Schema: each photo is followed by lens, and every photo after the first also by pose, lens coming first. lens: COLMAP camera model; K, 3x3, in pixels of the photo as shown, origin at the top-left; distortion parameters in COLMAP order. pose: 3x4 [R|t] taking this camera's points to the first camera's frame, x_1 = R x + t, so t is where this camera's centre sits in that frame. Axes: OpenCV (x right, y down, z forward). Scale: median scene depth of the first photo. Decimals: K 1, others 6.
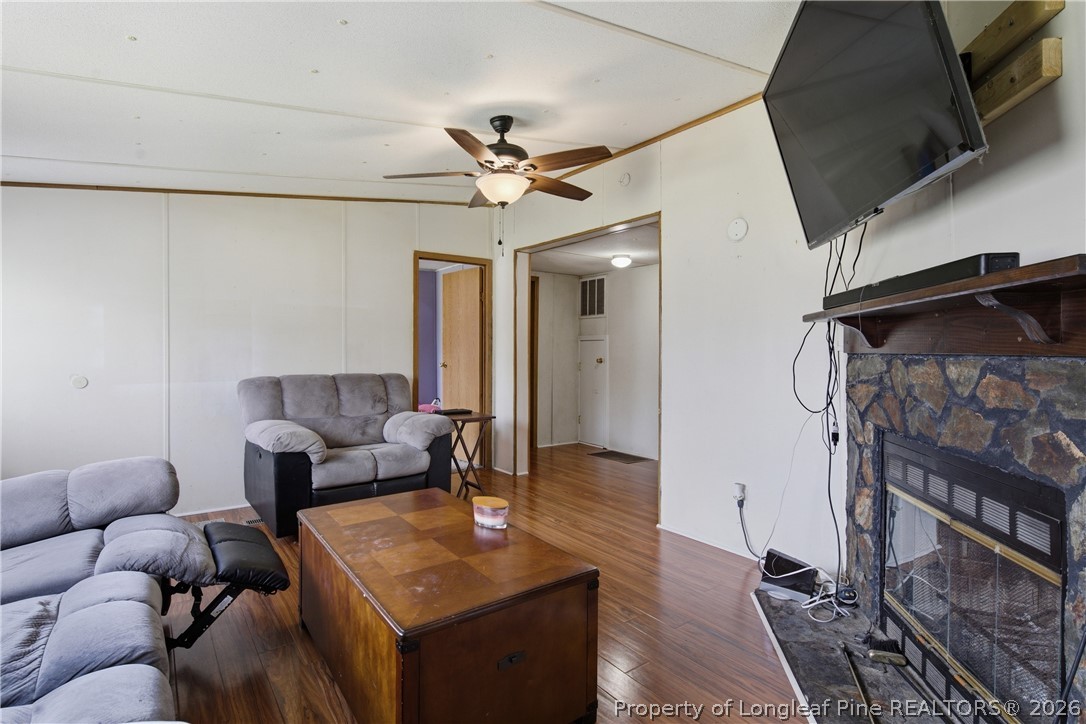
lens RADIAL K [[532.1, 0, 542.1], [0, 532.1, 357.9], [0, 0, 1]] dist [-0.002290, -0.001245]
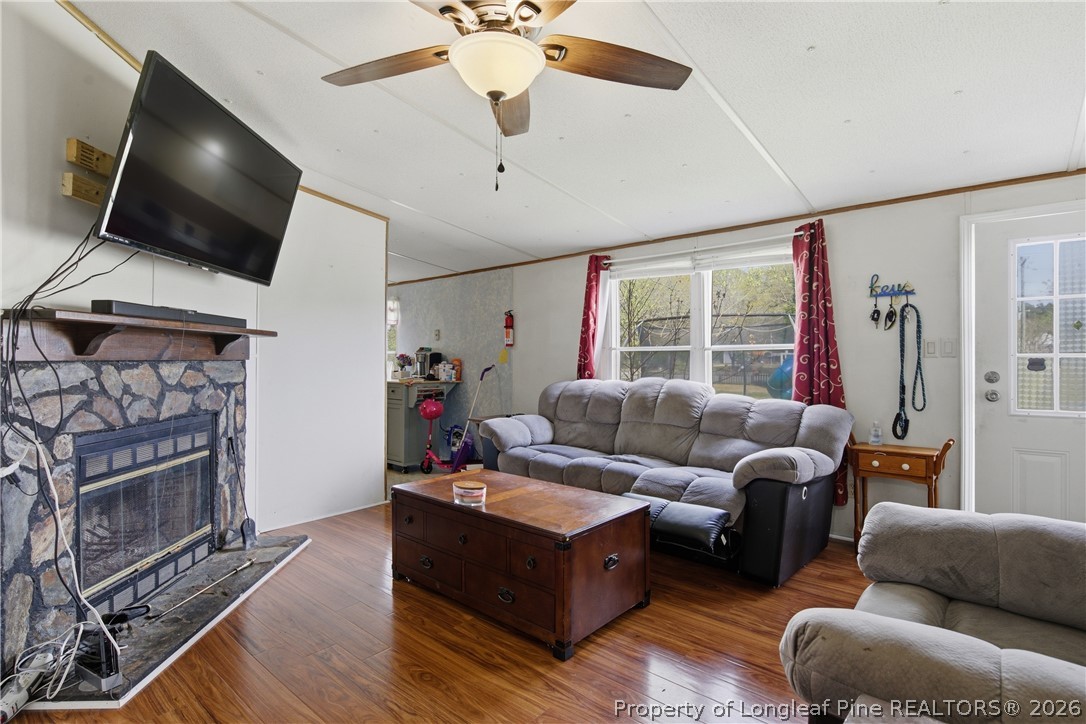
lens RADIAL K [[532.1, 0, 543.6], [0, 532.1, 356.8], [0, 0, 1]] dist [-0.002290, -0.001245]
pose [[-0.973925, -0.002629, -0.226856, 0.012942], [-0.005297, 0.999924, 0.011154, -0.035882], [0.226809, 0.012065, -0.973864, 2.425219]]
